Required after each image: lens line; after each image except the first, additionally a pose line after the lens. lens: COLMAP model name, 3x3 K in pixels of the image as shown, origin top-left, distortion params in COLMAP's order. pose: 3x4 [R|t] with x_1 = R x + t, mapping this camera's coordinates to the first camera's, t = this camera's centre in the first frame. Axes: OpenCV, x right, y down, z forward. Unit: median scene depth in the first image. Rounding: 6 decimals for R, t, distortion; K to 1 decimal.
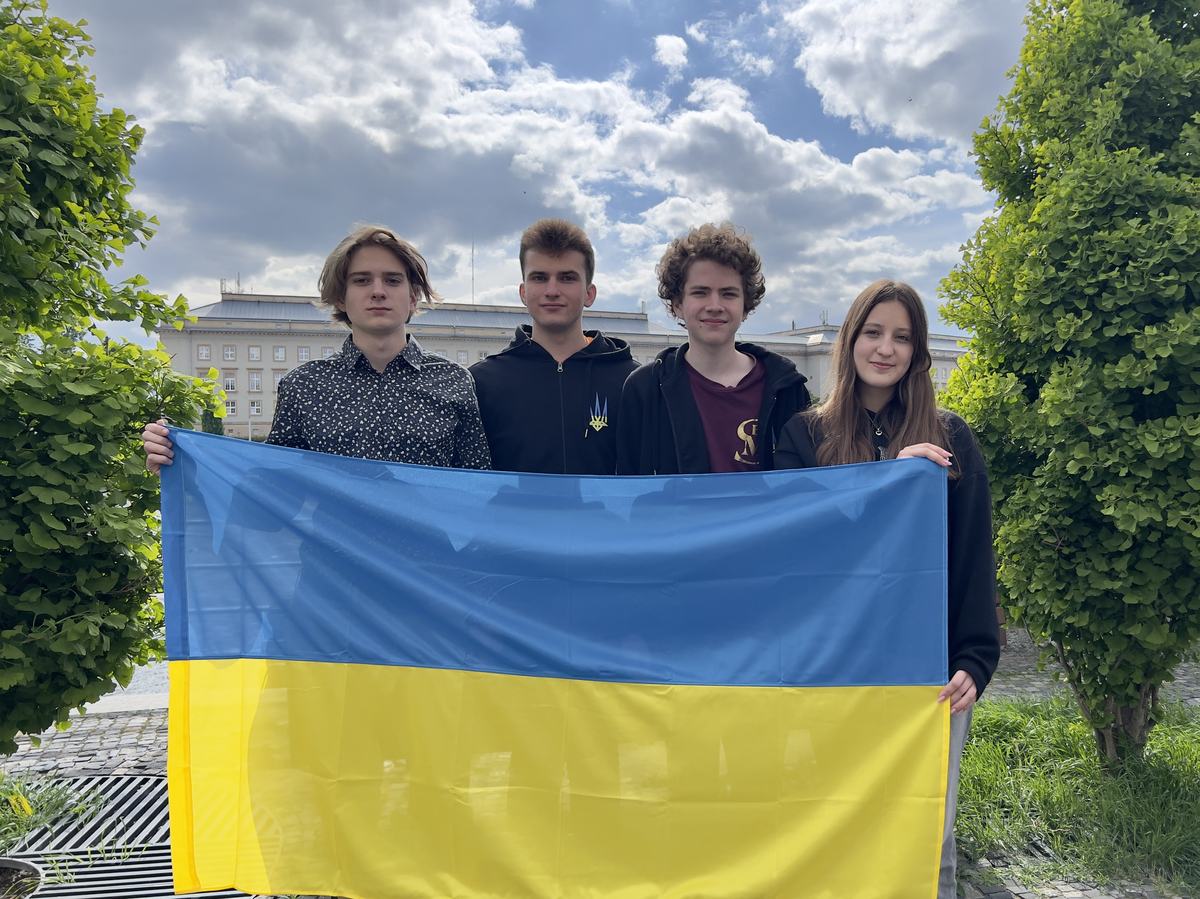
lens RADIAL K [[981.8, 0, 611.5], [0, 981.8, 450.1], [0, 0, 1]] dist [0.041966, -0.038773]
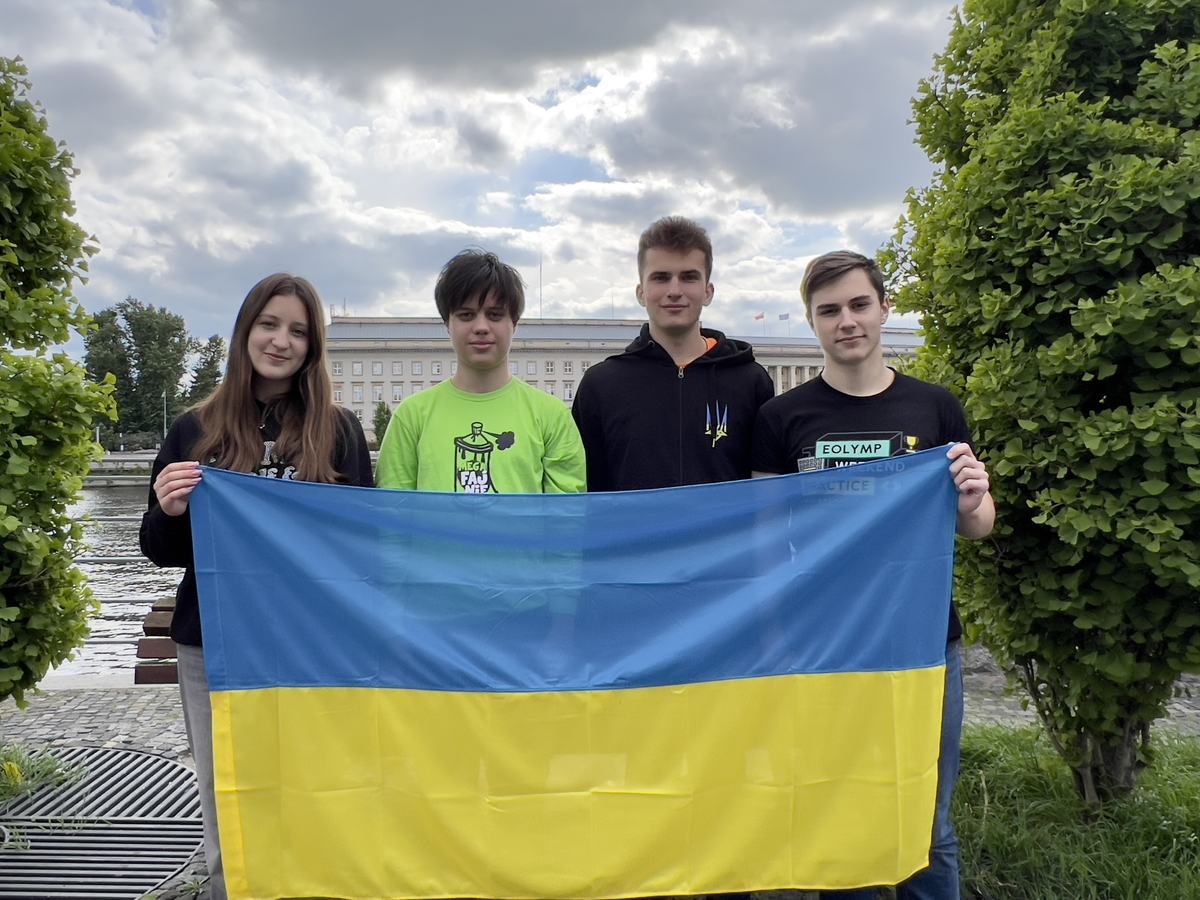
lens RADIAL K [[860.5, 0, 611.1], [0, 860.5, 443.4], [0, 0, 1]] dist [-0.011470, 0.009094]
pose [[0.980499, -0.005899, -0.196437, 0.269587], [0.003492, 0.999915, -0.012599, 0.004314], [0.196494, 0.011667, 0.980436, 0.195328]]
